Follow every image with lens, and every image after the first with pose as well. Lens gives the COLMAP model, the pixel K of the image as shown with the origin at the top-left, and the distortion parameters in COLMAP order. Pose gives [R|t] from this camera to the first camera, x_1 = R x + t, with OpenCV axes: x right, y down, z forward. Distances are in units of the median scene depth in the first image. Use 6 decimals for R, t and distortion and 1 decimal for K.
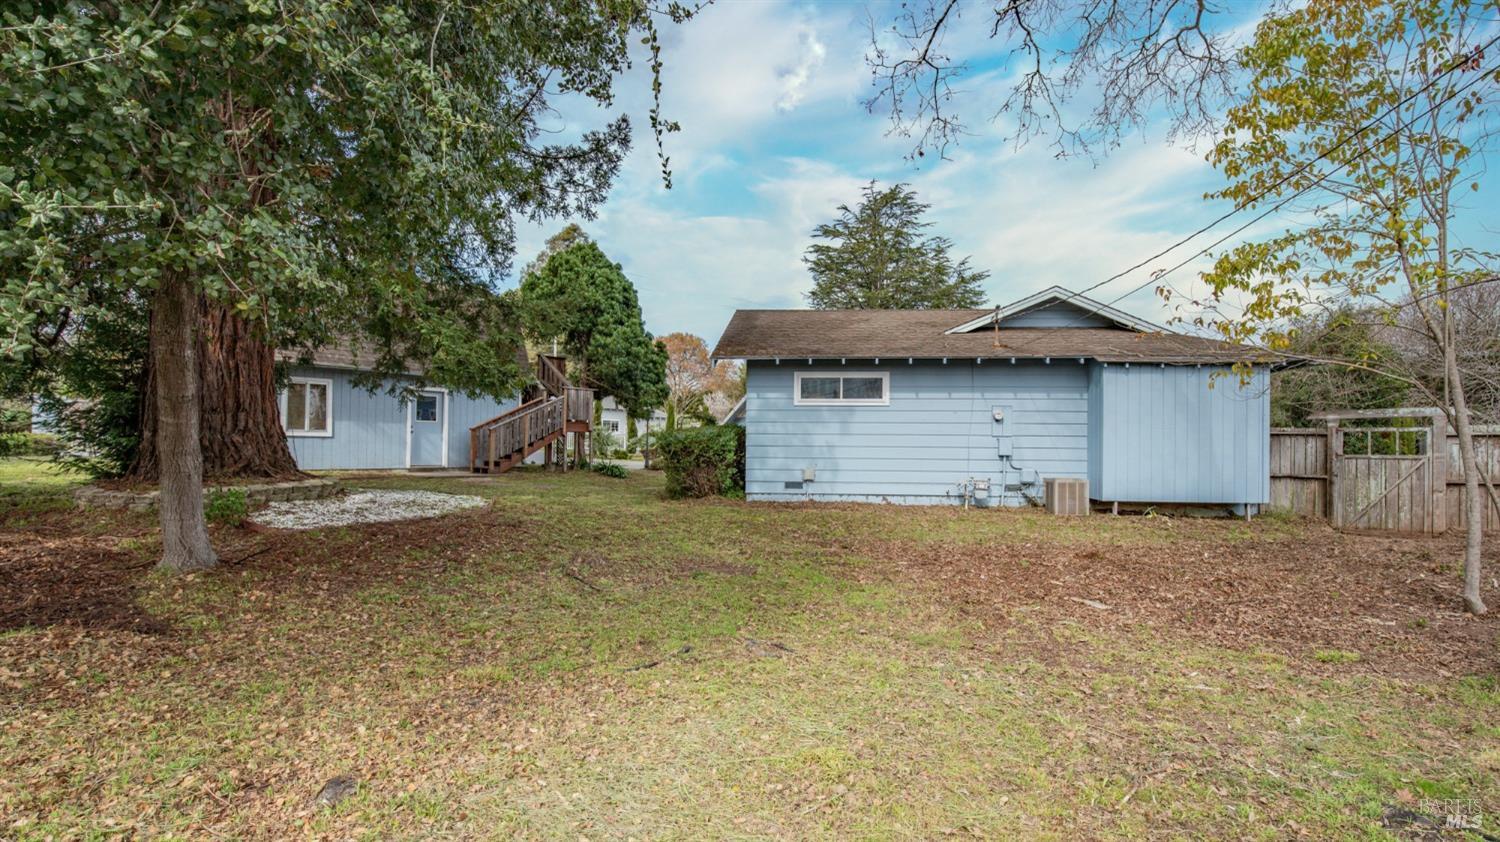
lens RADIAL K [[720.9, 0, 748.2], [0, 720.9, 428.6], [0, 0, 1]] dist [-0.006248, -0.000529]
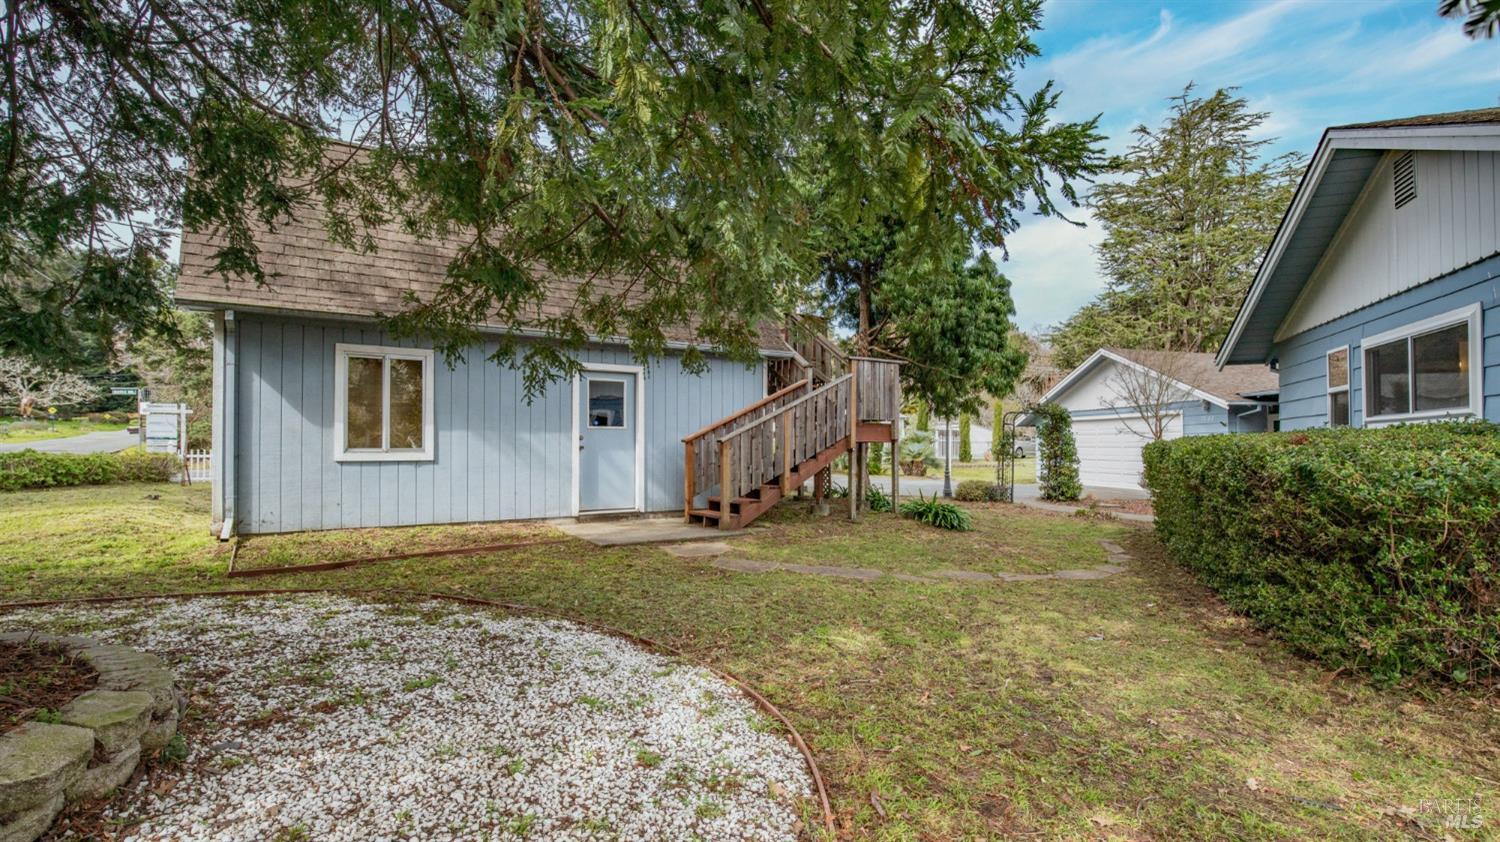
lens RADIAL K [[720.9, 0, 746.4], [0, 720.9, 425.7], [0, 0, 1]] dist [-0.006248, -0.000529]
pose [[0.965106, -0.020278, -0.261073, -0.197491], [0.018379, 0.999784, -0.009713, -0.004205], [0.261214, 0.004576, 0.965270, 0.487142]]
